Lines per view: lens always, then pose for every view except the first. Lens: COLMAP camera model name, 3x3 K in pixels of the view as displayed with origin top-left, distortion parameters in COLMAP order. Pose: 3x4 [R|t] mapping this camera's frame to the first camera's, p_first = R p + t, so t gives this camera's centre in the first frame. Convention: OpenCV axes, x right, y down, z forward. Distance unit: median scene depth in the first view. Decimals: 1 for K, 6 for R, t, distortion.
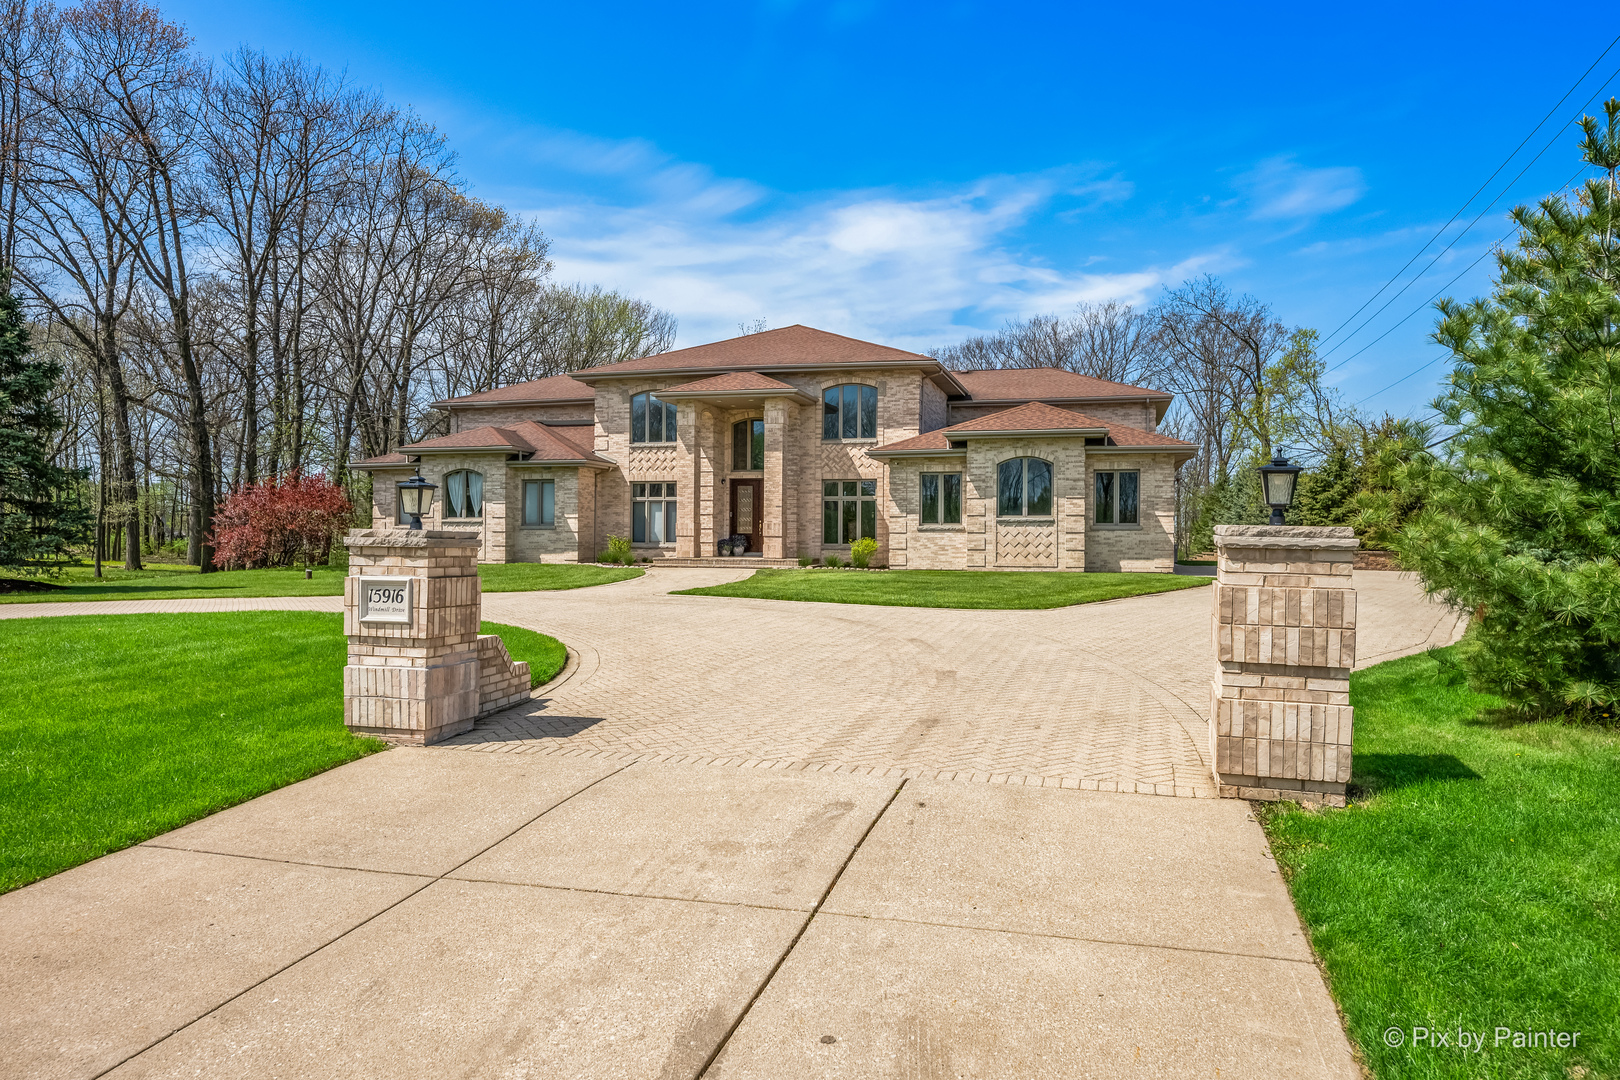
lens RADIAL K [[1051.8, 0, 790.1], [0, 1051.8, 536.1], [0, 0, 1]] dist [0.004669, -0.000645]
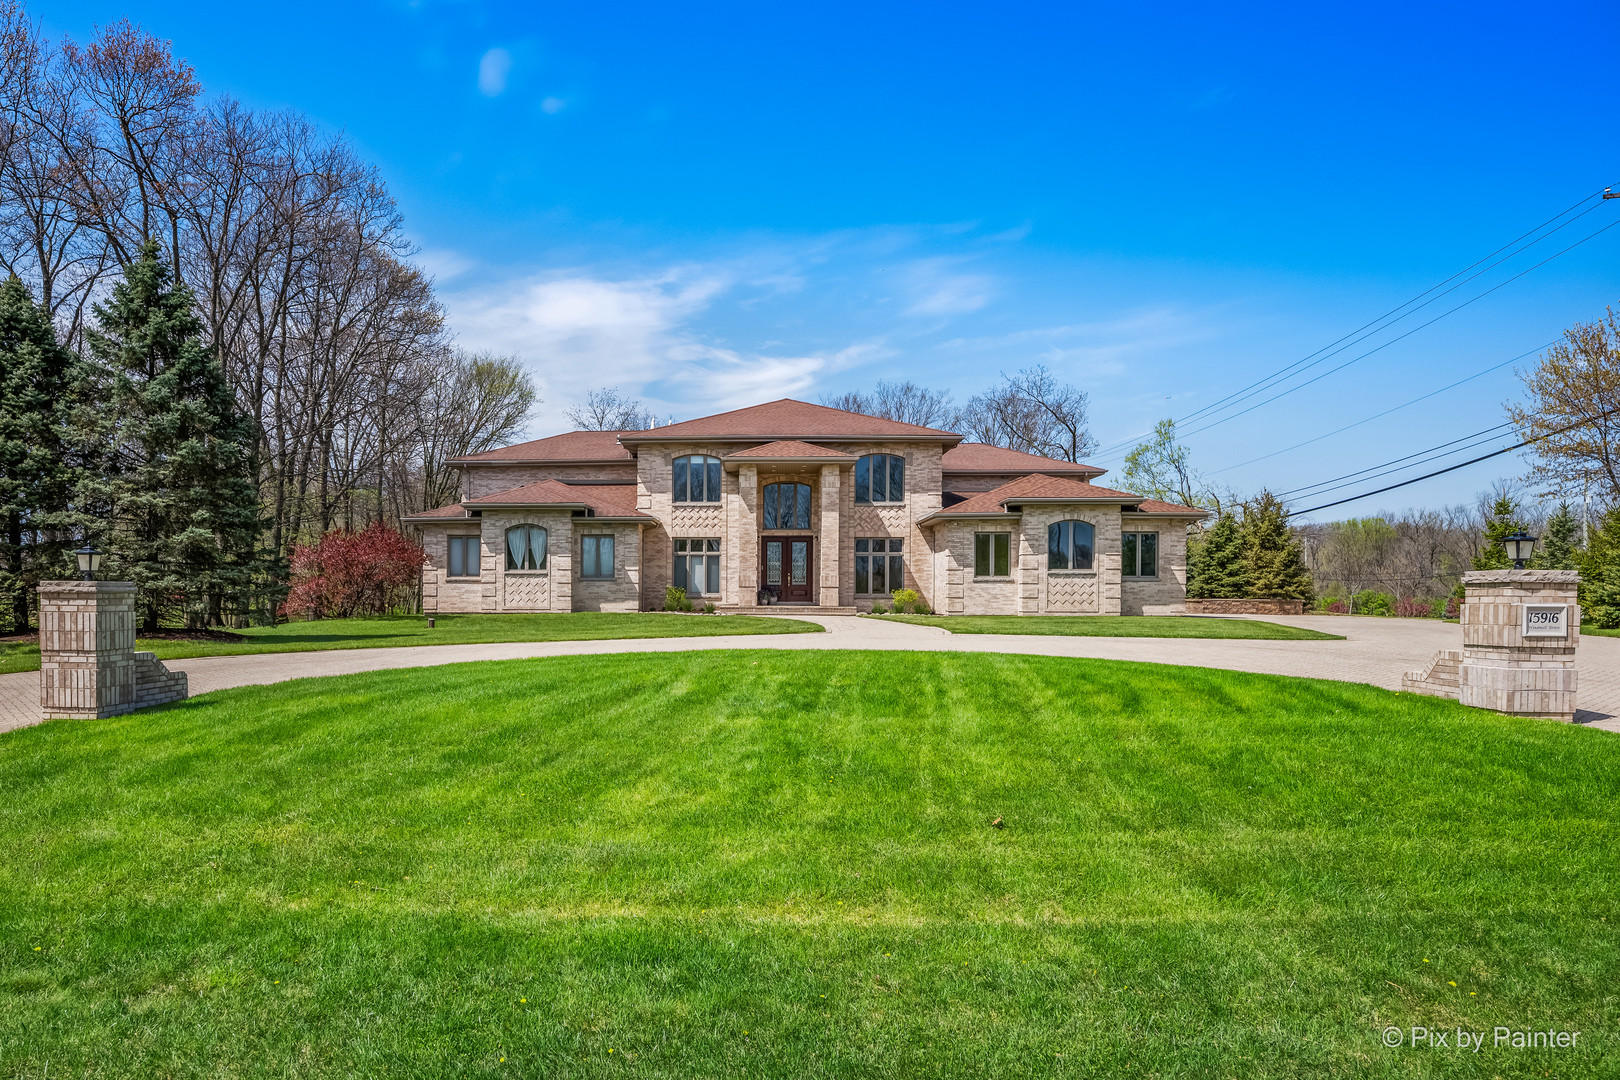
lens RADIAL K [[983.1, 0, 695.1], [0, 983.1, 597.8], [0, 0, 1]] dist [-0.002948, -0.004035]
pose [[0.979328, -0.002244, 0.202265, -0.357125], [0.000843, 0.999975, 0.007010, 0.004208], [-0.202276, -0.006694, 0.979306, -0.008154]]
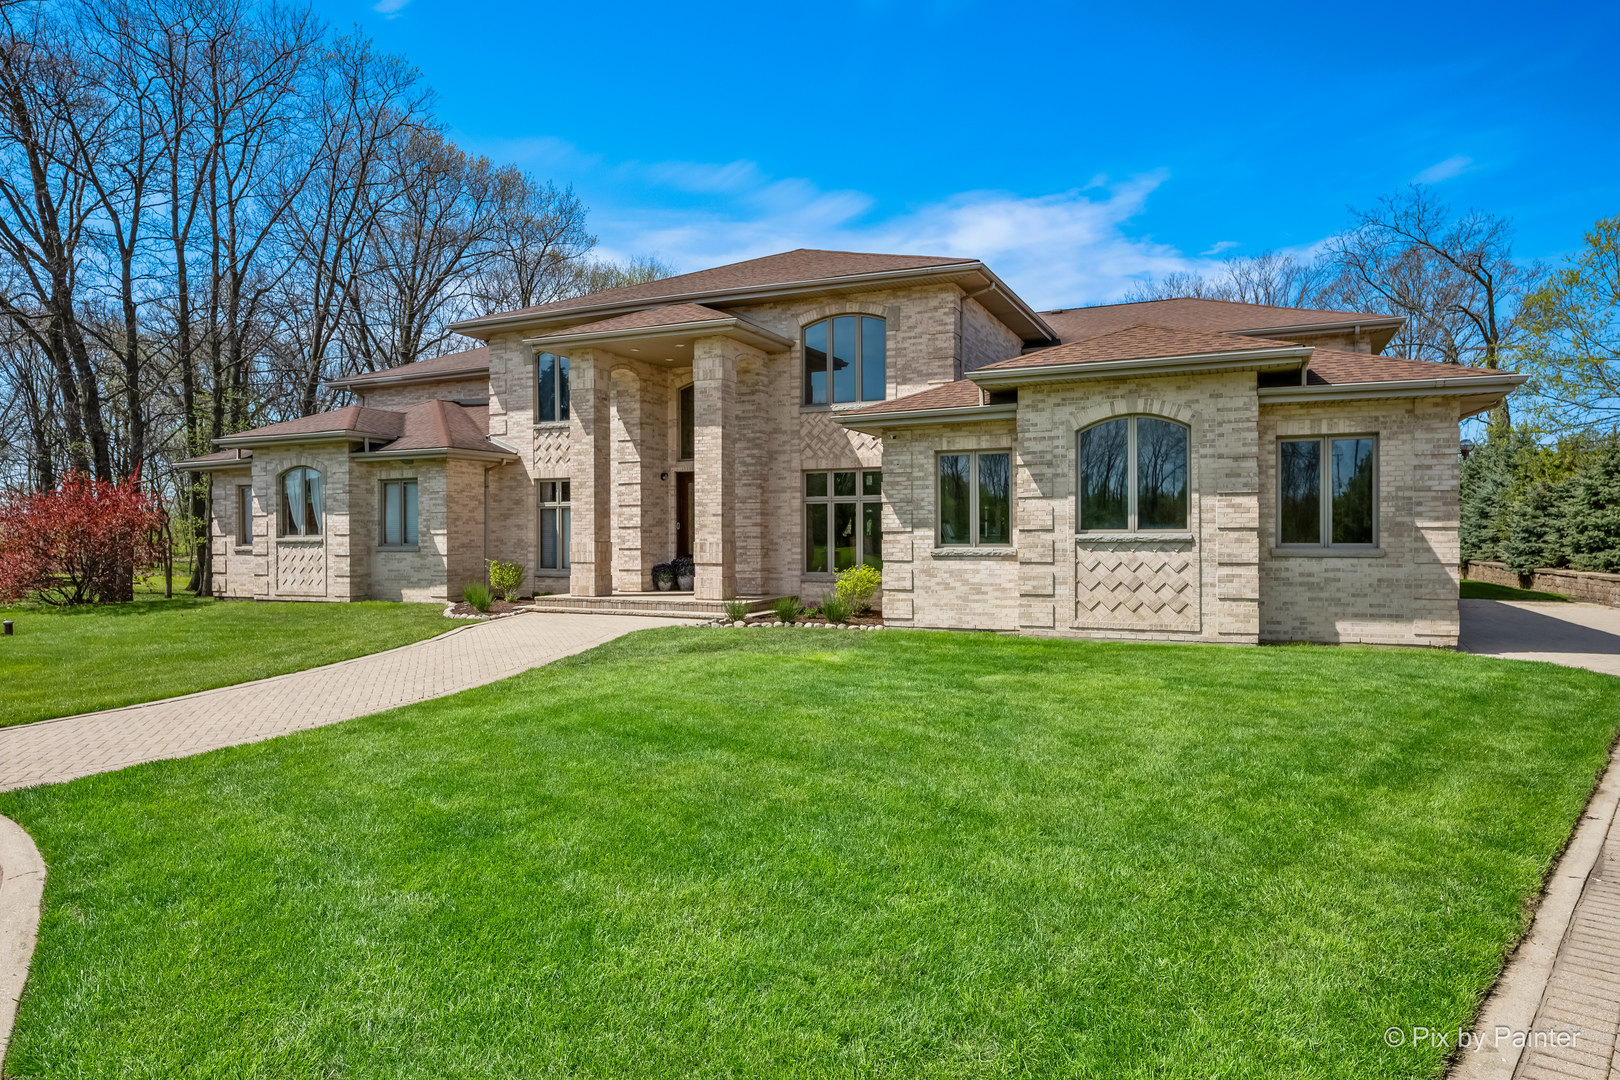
lens RADIAL K [[986.4, 0, 758.8], [0, 986.4, 538.1], [0, 0, 1]] dist [-0.000410, 0.003206]
pose [[0.984832, -0.009465, -0.173251, 0.107526], [0.010780, 0.999920, 0.006645, -0.017439], [0.173174, -0.008412, 0.984855, 0.418956]]
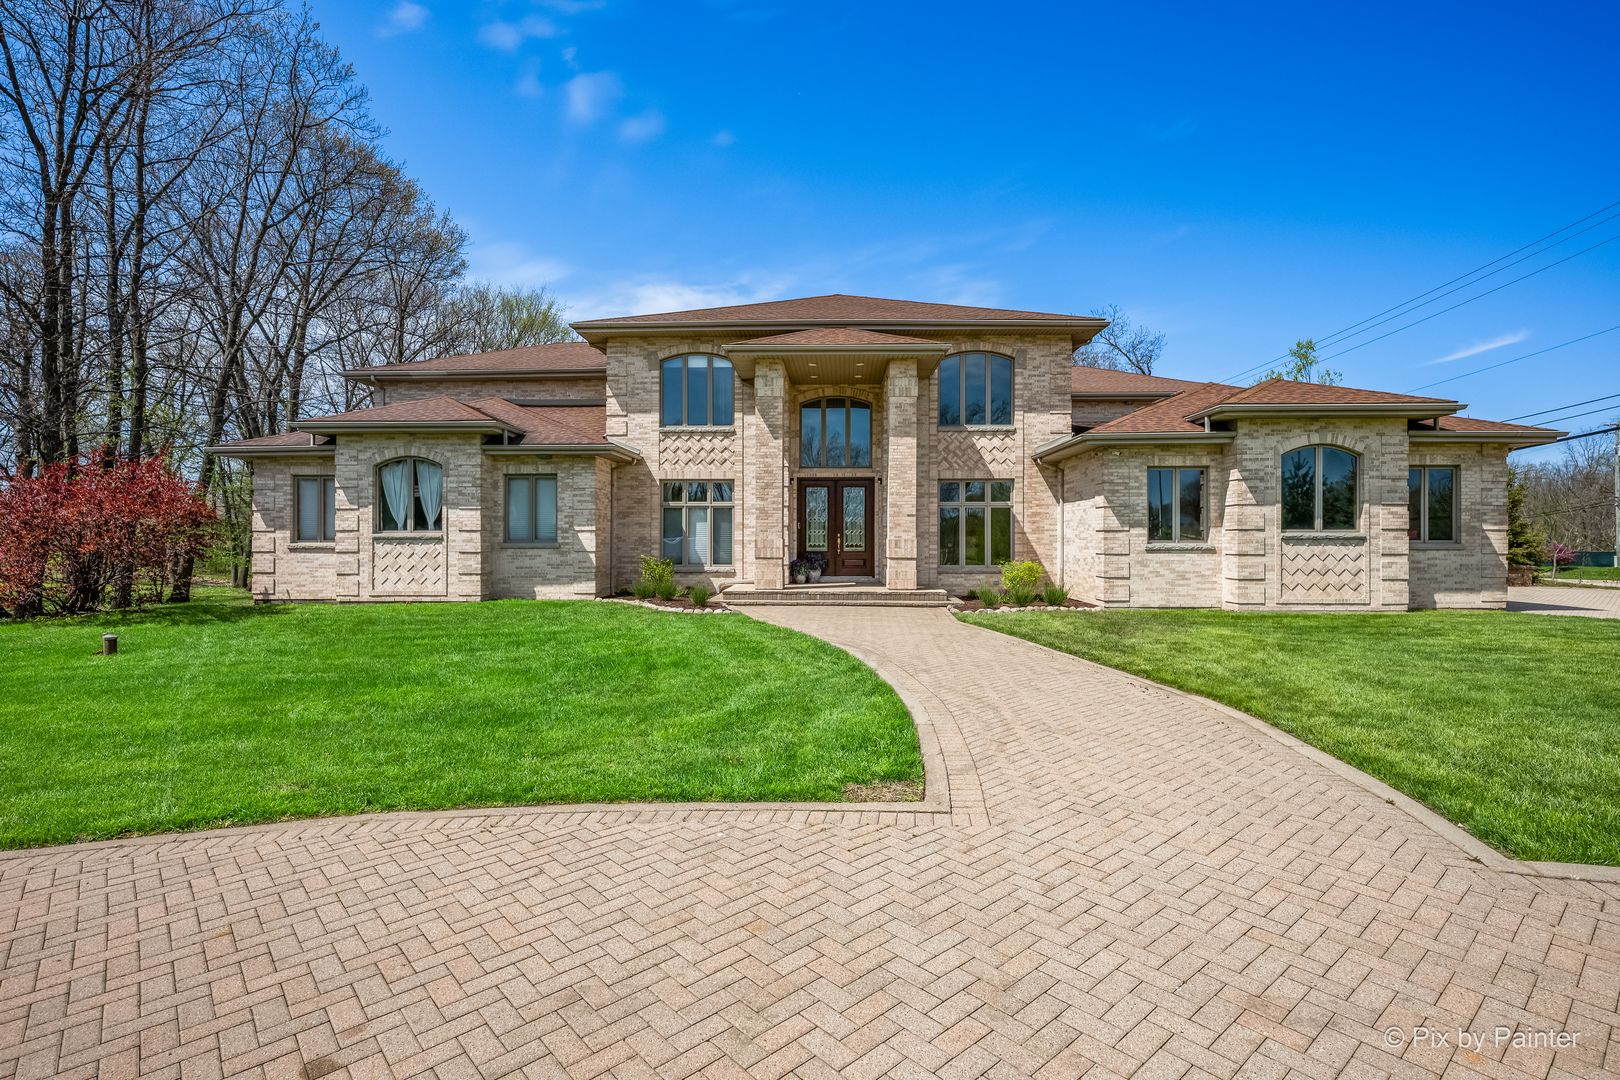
lens RADIAL K [[778.2, 0, 803.0], [0, 778.2, 536.4], [0, 0, 1]] dist [-0.002862, 0.001707]
pose [[0.972792, -0.003357, 0.231656, -0.191490], [0.003379, 0.999994, 0.000302, -0.013915], [-0.231656, 0.000489, 0.972798, 0.491344]]
